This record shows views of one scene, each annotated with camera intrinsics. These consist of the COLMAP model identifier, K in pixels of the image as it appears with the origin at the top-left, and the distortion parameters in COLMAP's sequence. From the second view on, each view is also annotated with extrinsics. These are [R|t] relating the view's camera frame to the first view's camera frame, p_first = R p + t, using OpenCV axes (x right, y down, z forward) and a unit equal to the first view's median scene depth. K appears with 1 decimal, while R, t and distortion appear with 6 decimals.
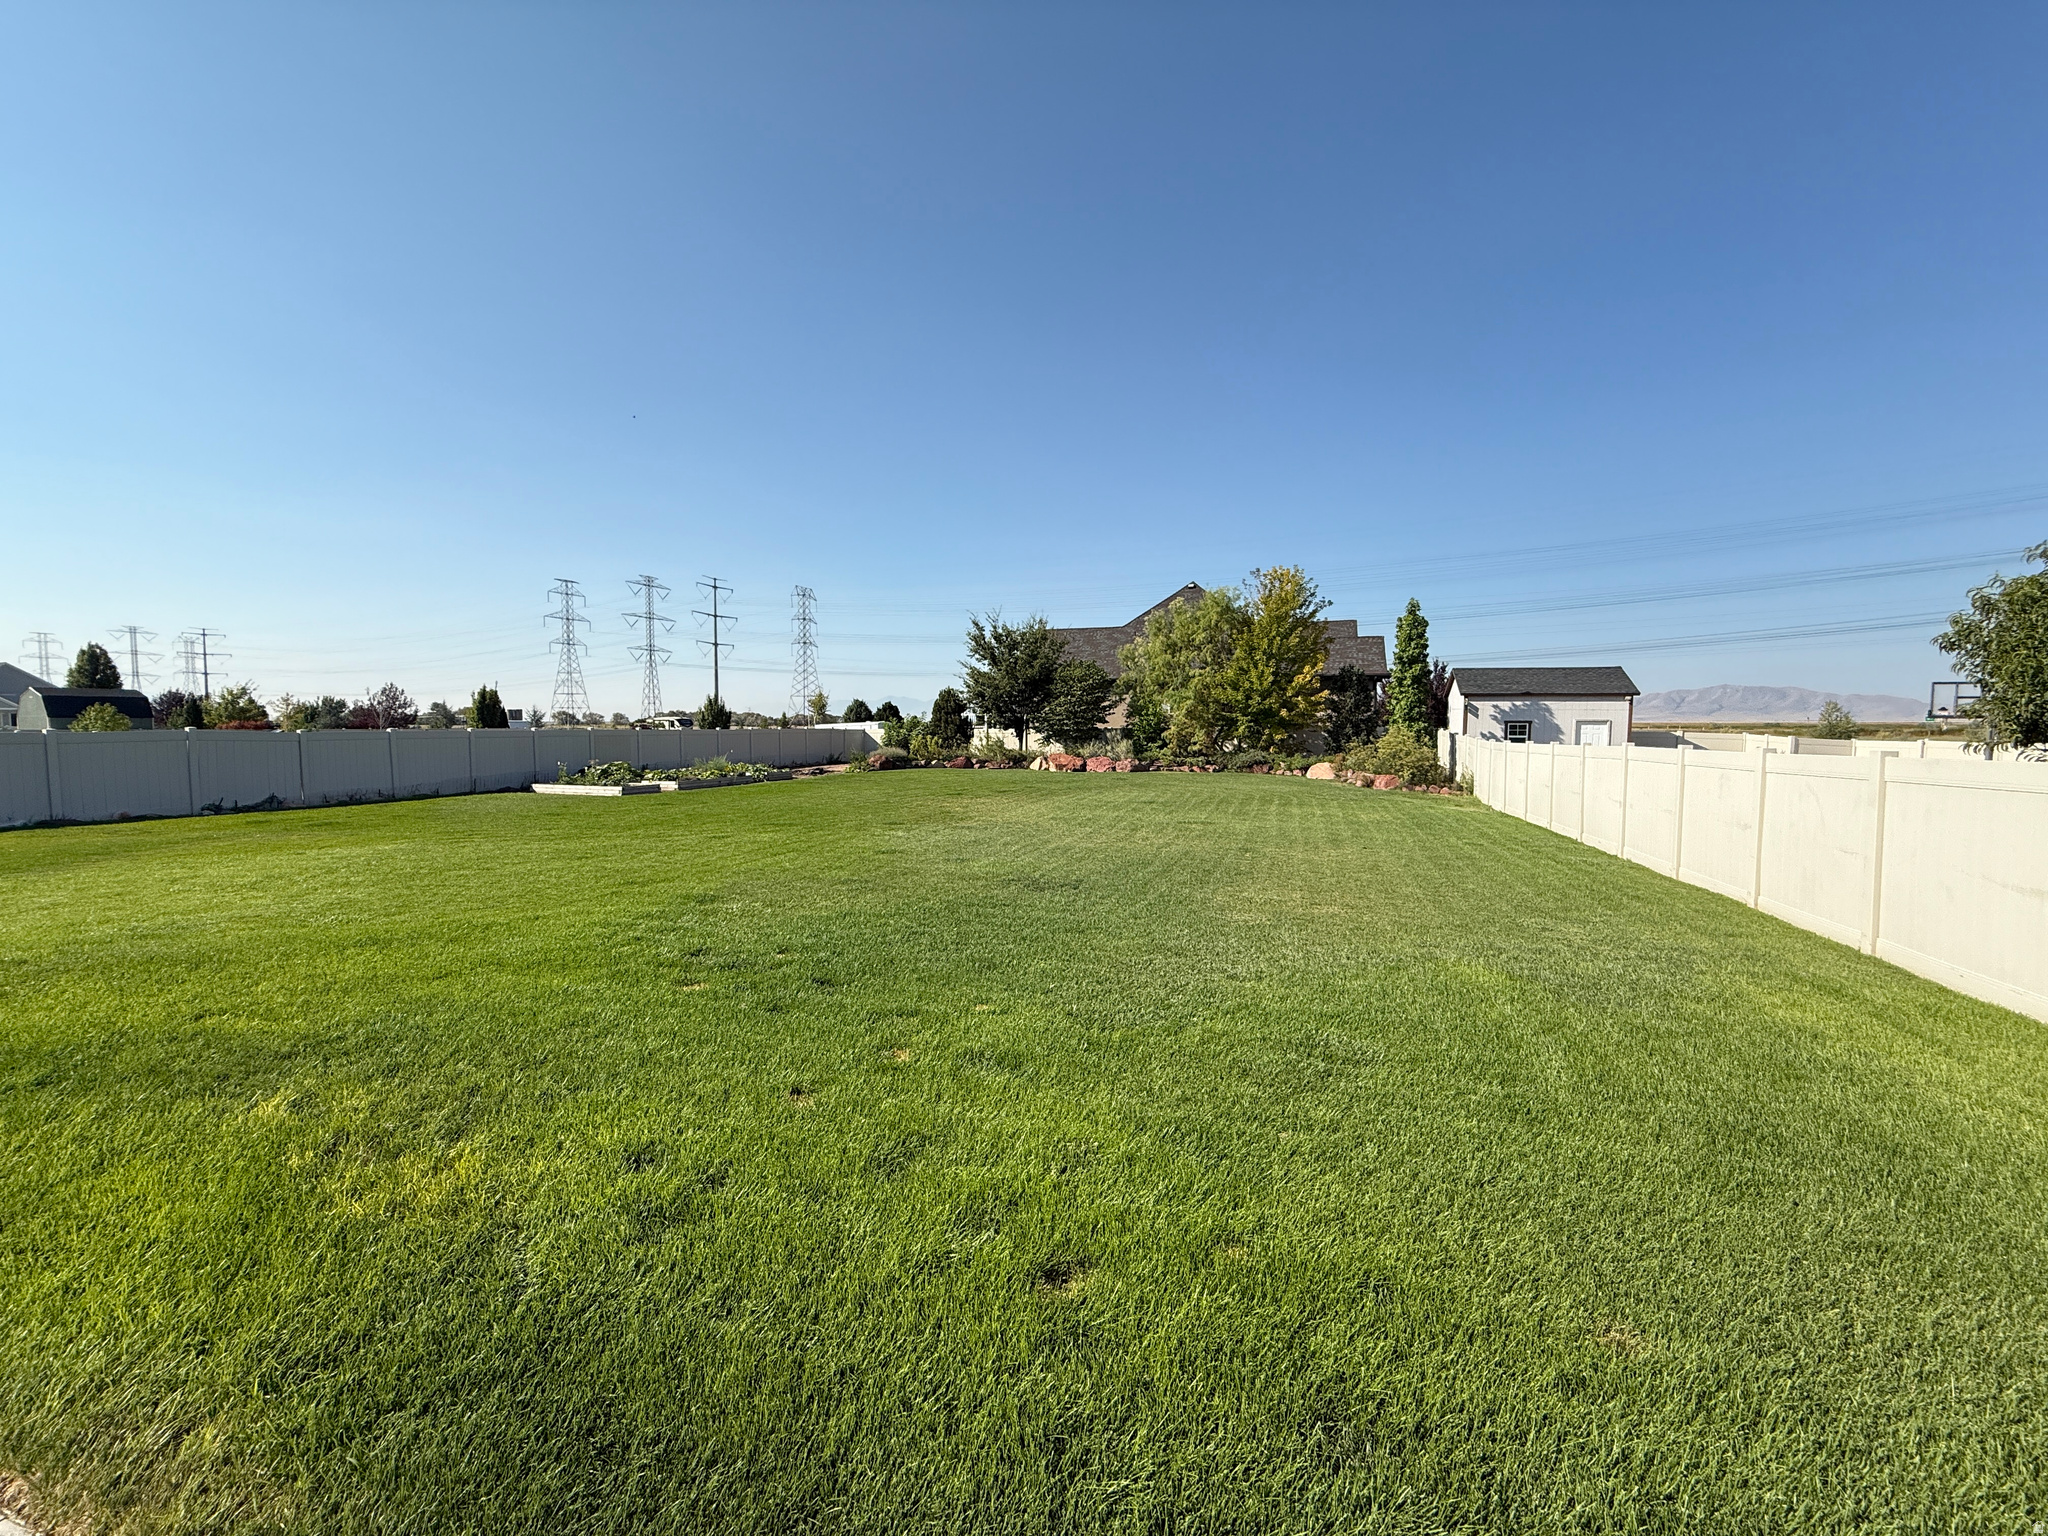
lens RADIAL K [[813.7, 0, 1021.5], [0, 813.7, 764.1], [0, 0, 1]] dist [-0.000109, -0.000340]
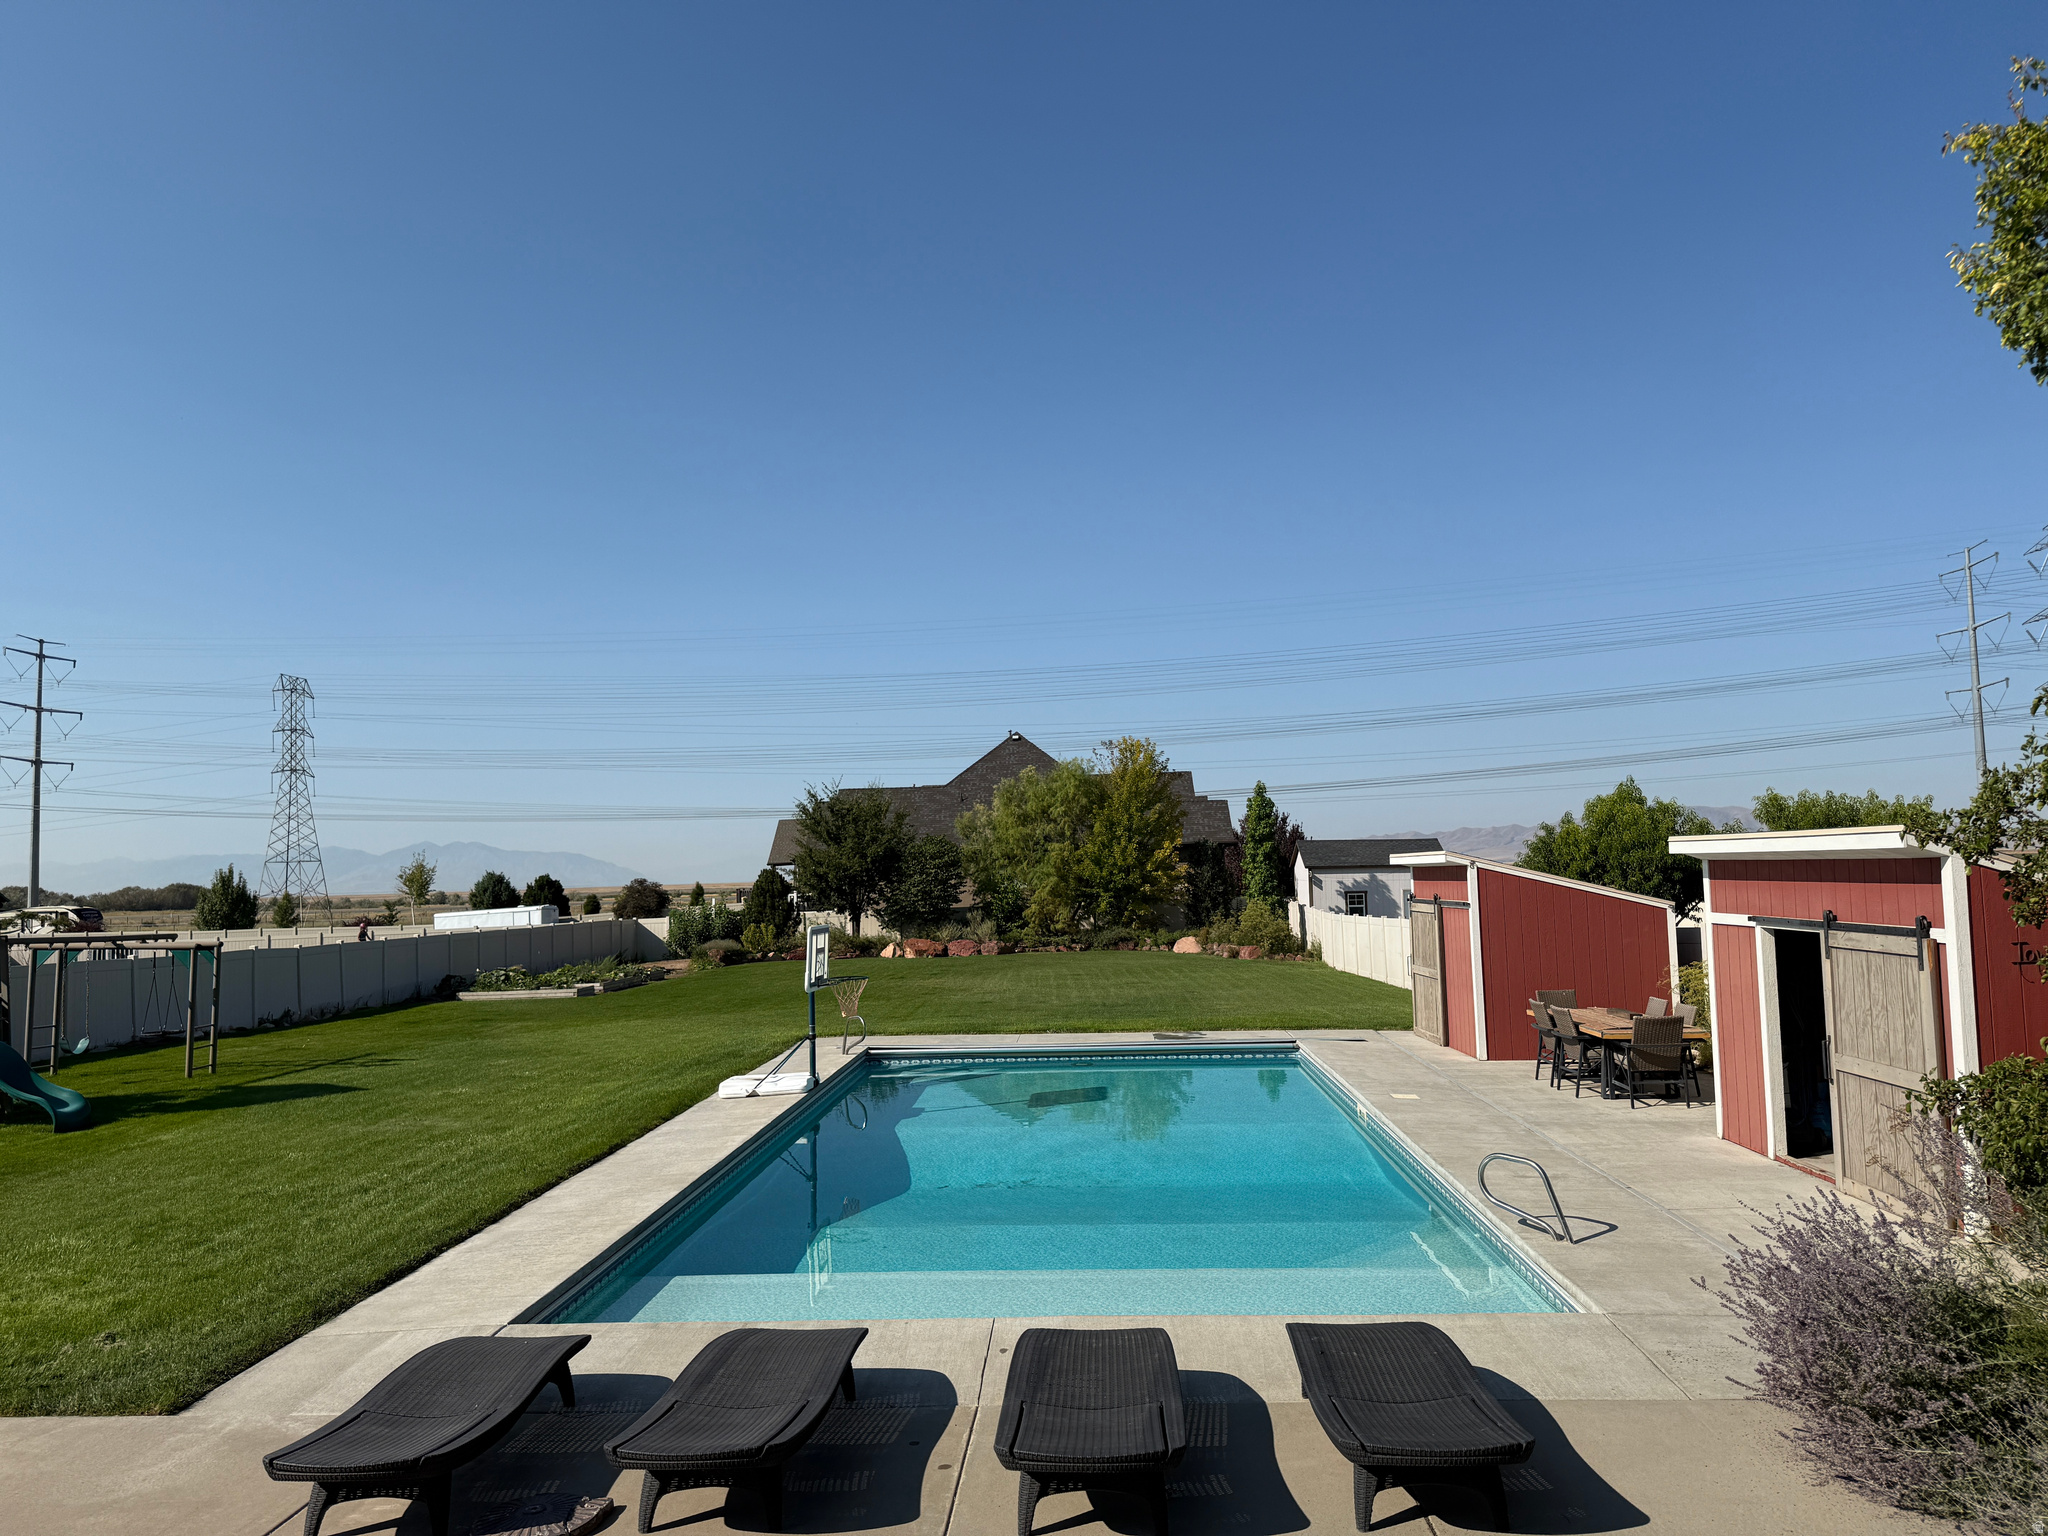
lens RADIAL K [[1426.3, 0, 1024.0], [0, 1426.3, 768.0], [0, 0, 1]] dist [0.149925, -0.228564]
pose [[0.955404, -0.004006, 0.295274, -0.322376], [0.042388, 0.991414, -0.123703, 0.001536], [-0.292243, 0.130702, 0.947371, -0.606104]]
